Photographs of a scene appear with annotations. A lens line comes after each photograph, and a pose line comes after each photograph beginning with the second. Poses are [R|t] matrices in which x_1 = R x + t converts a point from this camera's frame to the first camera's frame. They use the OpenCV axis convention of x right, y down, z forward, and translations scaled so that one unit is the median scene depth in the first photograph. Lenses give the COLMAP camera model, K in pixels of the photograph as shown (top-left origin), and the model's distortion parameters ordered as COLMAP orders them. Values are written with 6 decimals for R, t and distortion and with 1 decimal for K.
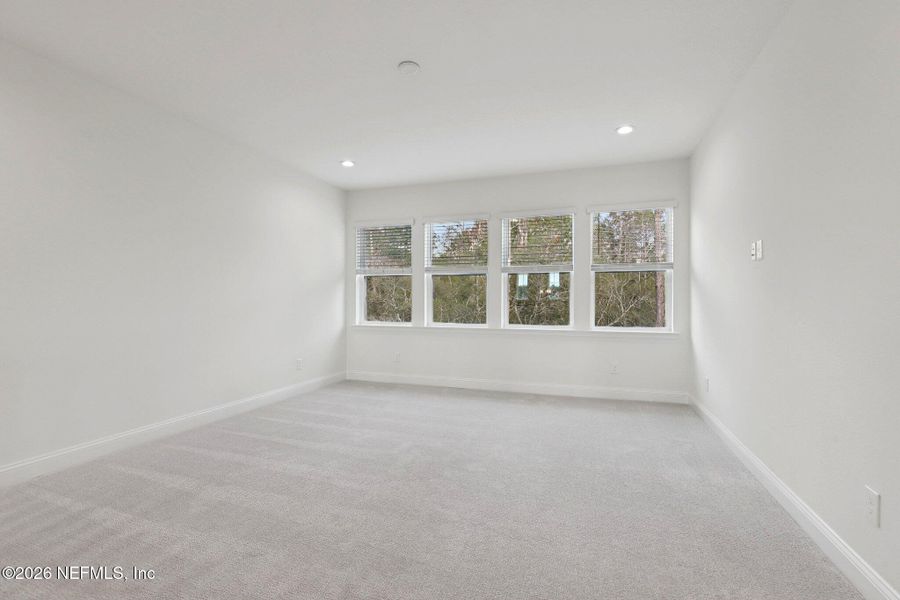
lens RADIAL K [[391.7, 0, 450.0], [0, 391.7, 300.0], [0, 0, 1]] dist [0.000074, 0.000022]
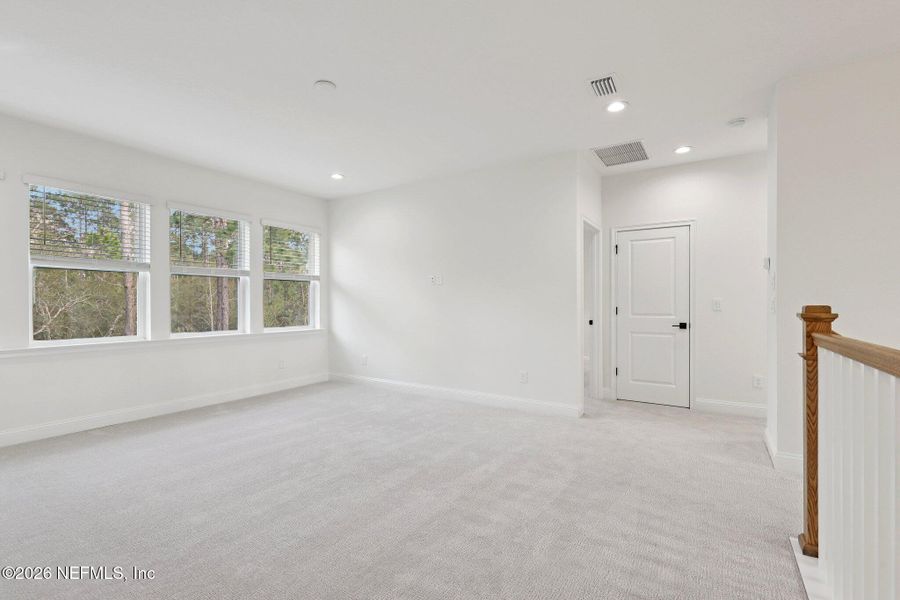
lens RADIAL K [[422.7, 0, 454.0], [0, 422.7, 303.9], [0, 0, 1]] dist [0.000109, 0.000023]
pose [[0.215361, -0.002087, 0.976532, -0.668265], [0.003096, 0.999994, 0.001455, -0.001214], [-0.976530, 0.002710, 0.215366, 0.231036]]
